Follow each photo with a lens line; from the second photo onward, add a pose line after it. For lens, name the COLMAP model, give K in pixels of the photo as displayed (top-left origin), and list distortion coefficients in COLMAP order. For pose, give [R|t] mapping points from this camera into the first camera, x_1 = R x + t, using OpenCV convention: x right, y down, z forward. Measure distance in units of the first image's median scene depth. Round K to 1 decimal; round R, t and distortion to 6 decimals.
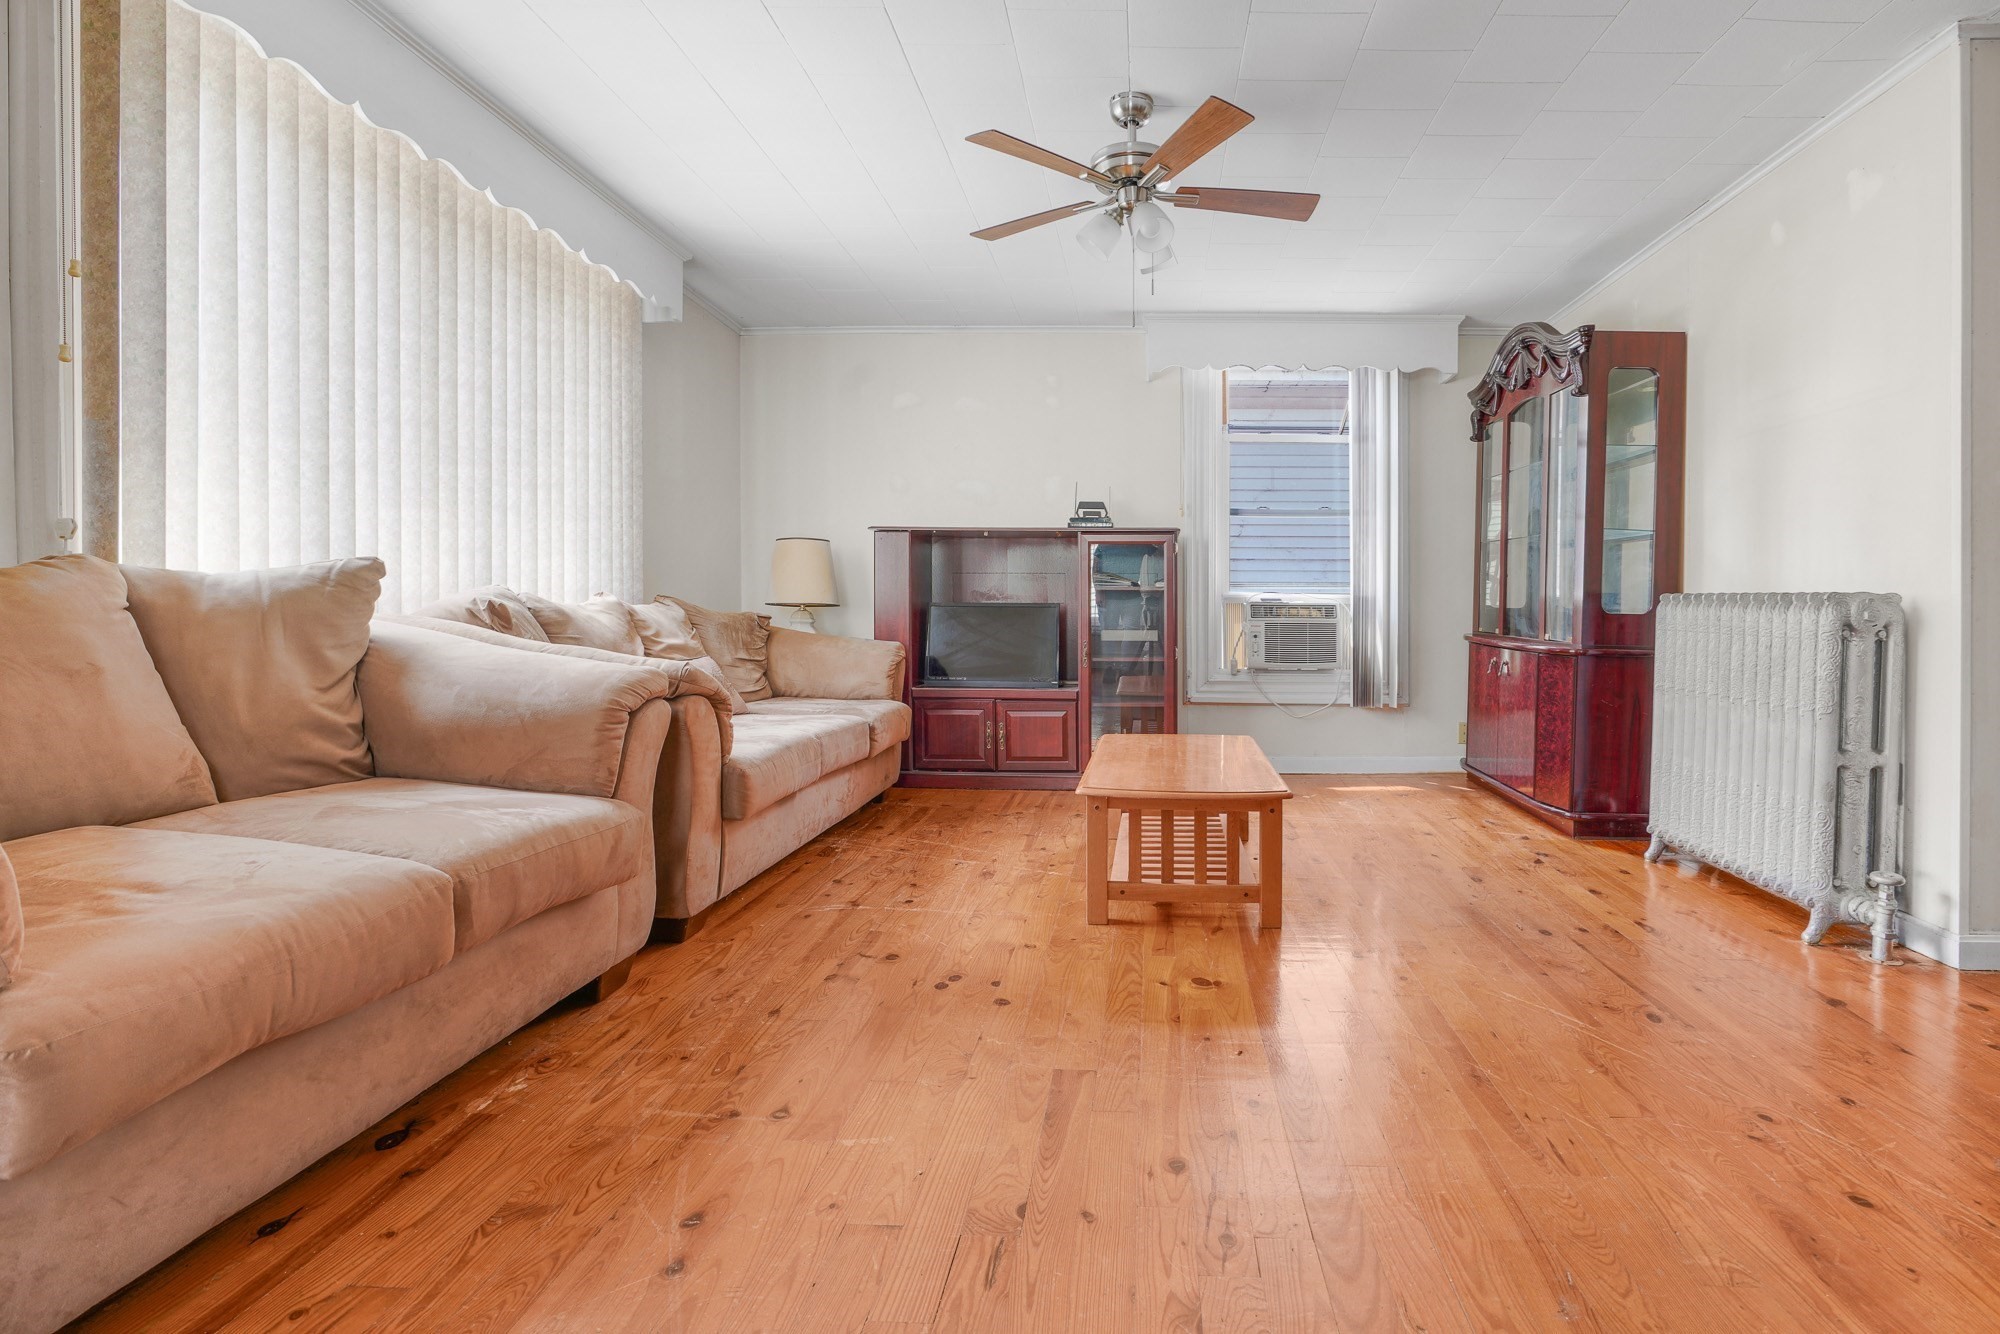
lens RADIAL K [[940.1, 0, 1017.0], [0, 940.1, 664.3], [0, 0, 1]] dist [-0.012446, 0.004479]
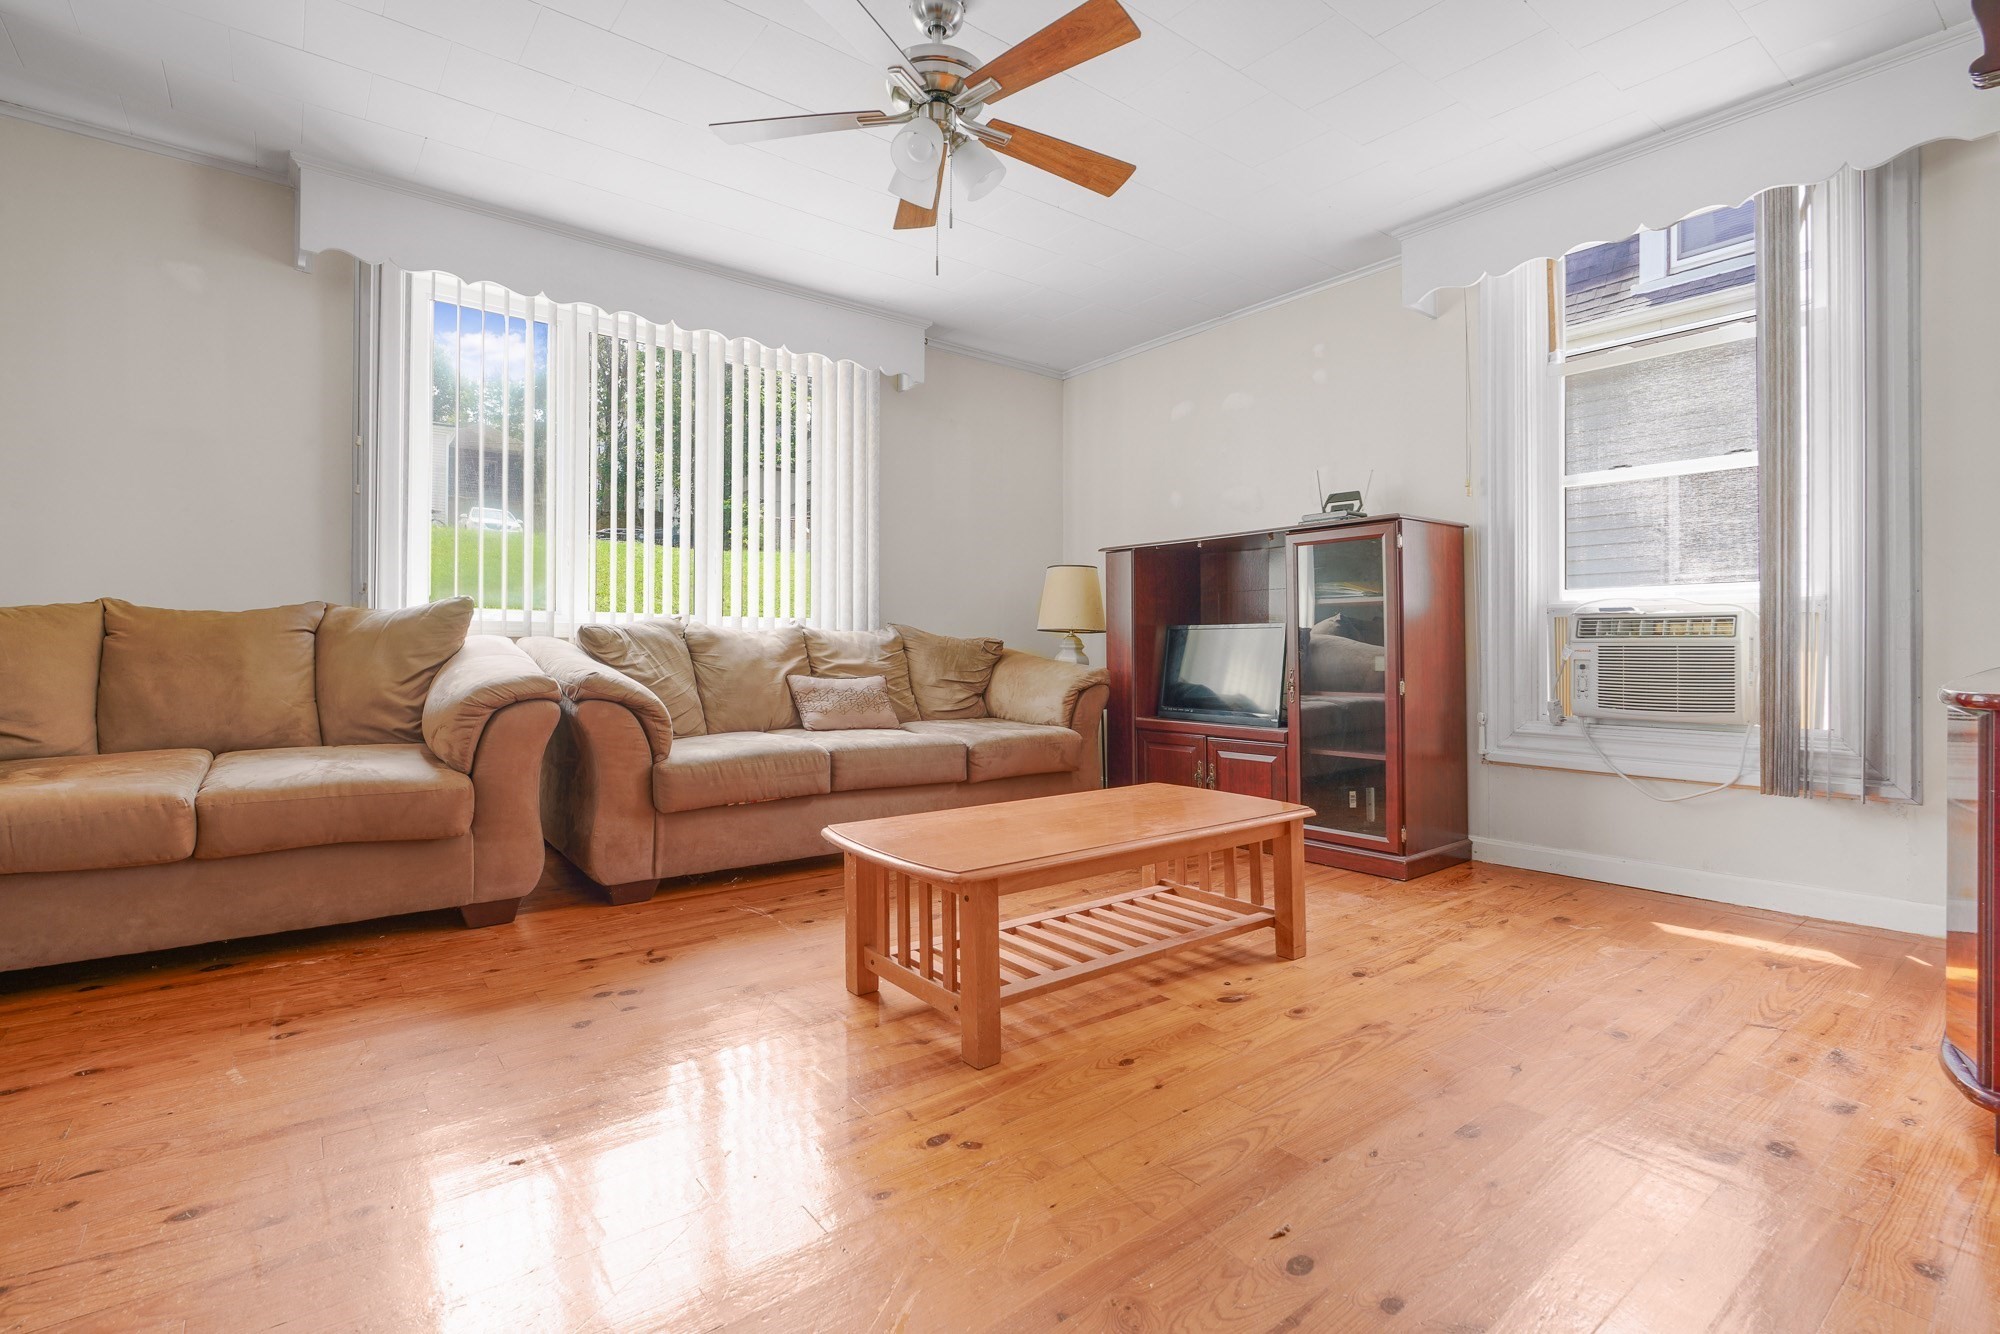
lens RADIAL K [[872.7, 0, 1000.0], [0, 872.7, 667.0], [0, 0, 1]] dist [-0.003030, -0.000073]
pose [[0.689165, 0.012265, -0.724500, 0.454610], [-0.036807, 0.999159, -0.018097, -0.004541], [0.723669, 0.039138, 0.689037, 0.330655]]
